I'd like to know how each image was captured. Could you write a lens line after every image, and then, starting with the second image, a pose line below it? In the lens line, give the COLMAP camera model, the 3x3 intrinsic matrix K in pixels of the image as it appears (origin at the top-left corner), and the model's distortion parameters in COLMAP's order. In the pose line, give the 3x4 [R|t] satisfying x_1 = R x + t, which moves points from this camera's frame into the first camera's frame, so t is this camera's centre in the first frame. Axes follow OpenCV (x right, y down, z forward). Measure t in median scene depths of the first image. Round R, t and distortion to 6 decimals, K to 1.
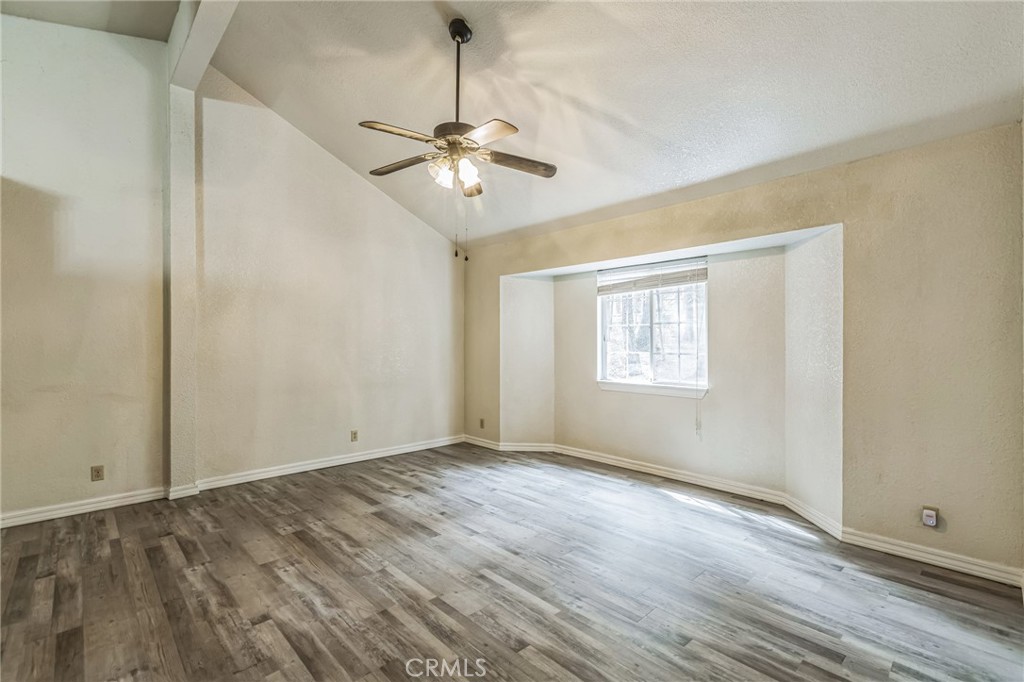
lens RADIAL K [[455.7, 0, 510.0], [0, 455.7, 347.1], [0, 0, 1]] dist [0.000964, 0.000118]
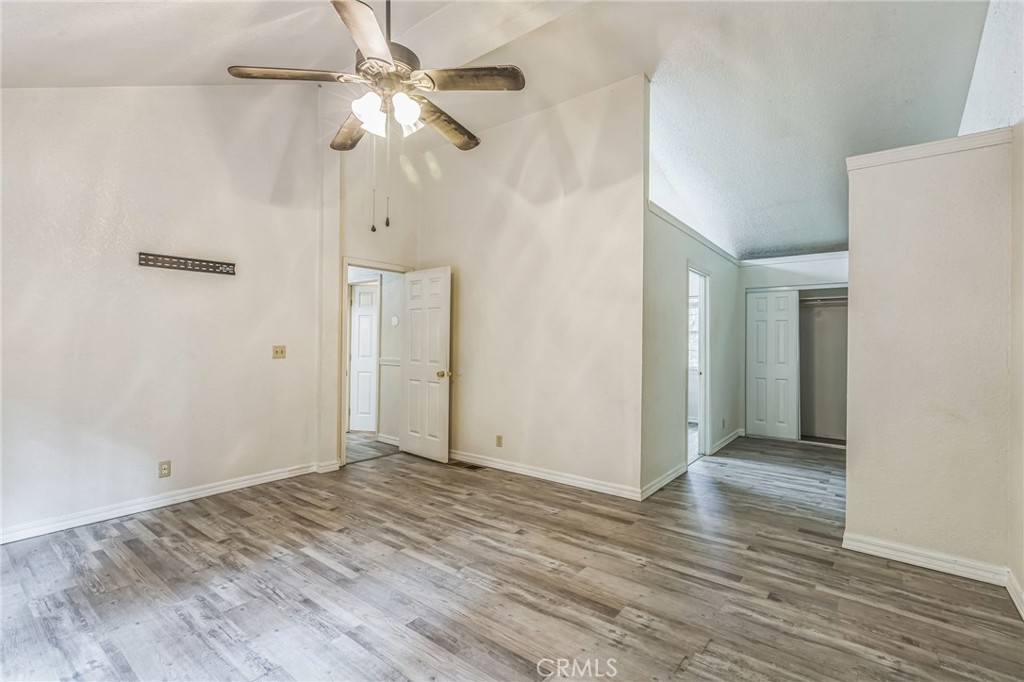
lens RADIAL K [[455.7, 0, 510.0], [0, 455.7, 347.1], [0, 0, 1]] dist [0.000964, 0.000118]
pose [[-0.988630, -0.008891, -0.150103, -0.200127], [-0.012259, 0.999693, 0.021532, -0.018242], [0.149865, 0.023128, -0.988436, 1.689081]]
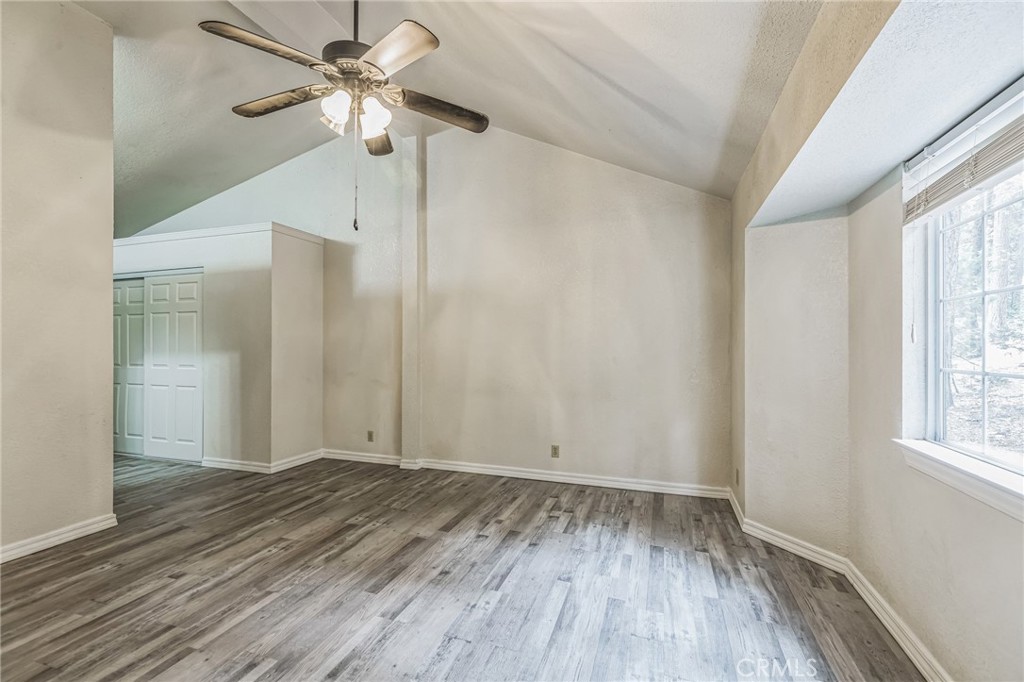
lens RADIAL K [[455.7, 0, 510.0], [0, 455.7, 347.1], [0, 0, 1]] dist [0.000964, 0.000118]
pose [[0.467458, 0.006085, -0.883995, 0.628466], [-0.012520, 0.999922, 0.000263, -0.005201], [0.883927, 0.010944, 0.467497, 0.839305]]
